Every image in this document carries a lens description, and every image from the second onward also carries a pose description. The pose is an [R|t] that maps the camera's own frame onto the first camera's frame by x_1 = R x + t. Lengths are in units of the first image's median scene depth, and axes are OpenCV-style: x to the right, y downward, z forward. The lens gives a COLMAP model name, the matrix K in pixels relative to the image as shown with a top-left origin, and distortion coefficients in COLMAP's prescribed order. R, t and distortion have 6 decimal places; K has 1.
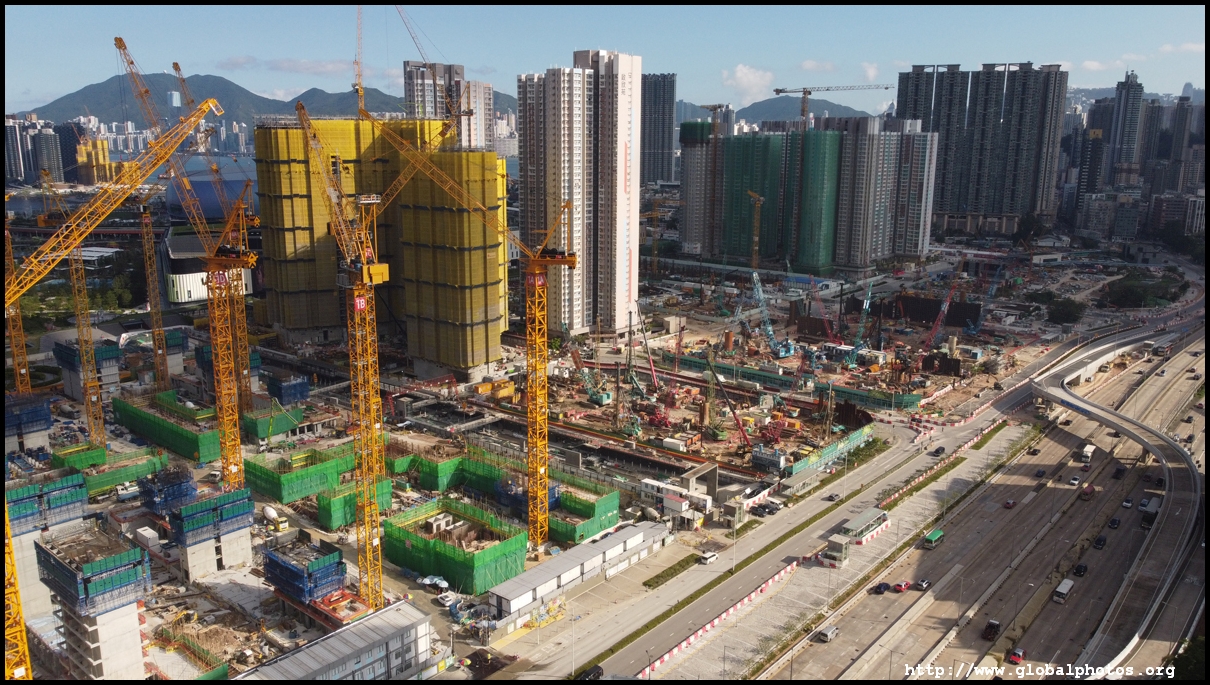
lens RADIAL K [[907.1, 0, 603.1], [0, 907.1, 334.3], [0, 0, 1]] dist [0.008973, -0.001486]
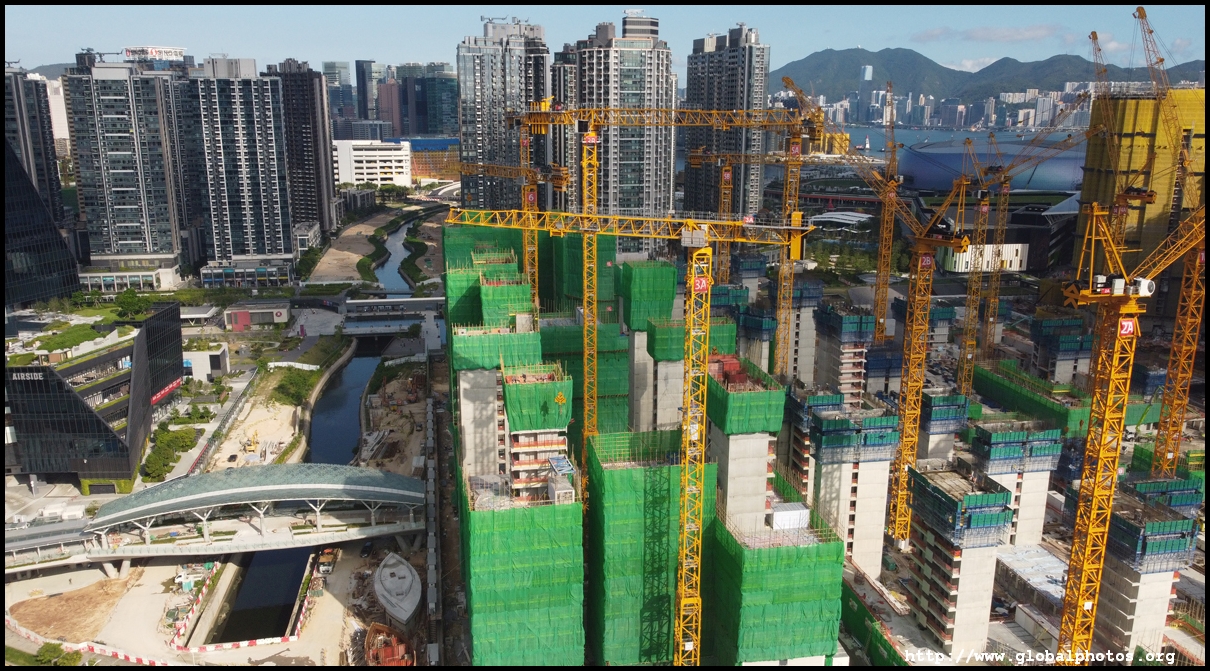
lens RADIAL K [[931.1, 0, 589.6], [0, 931.1, 331.0], [0, 0, 1]] dist [0.005573, -0.009467]
pose [[0.784152, 0.144714, -0.603460, -0.142745], [-0.133393, 0.989005, 0.063837, 0.017459], [0.606063, 0.030439, 0.794834, -0.071015]]
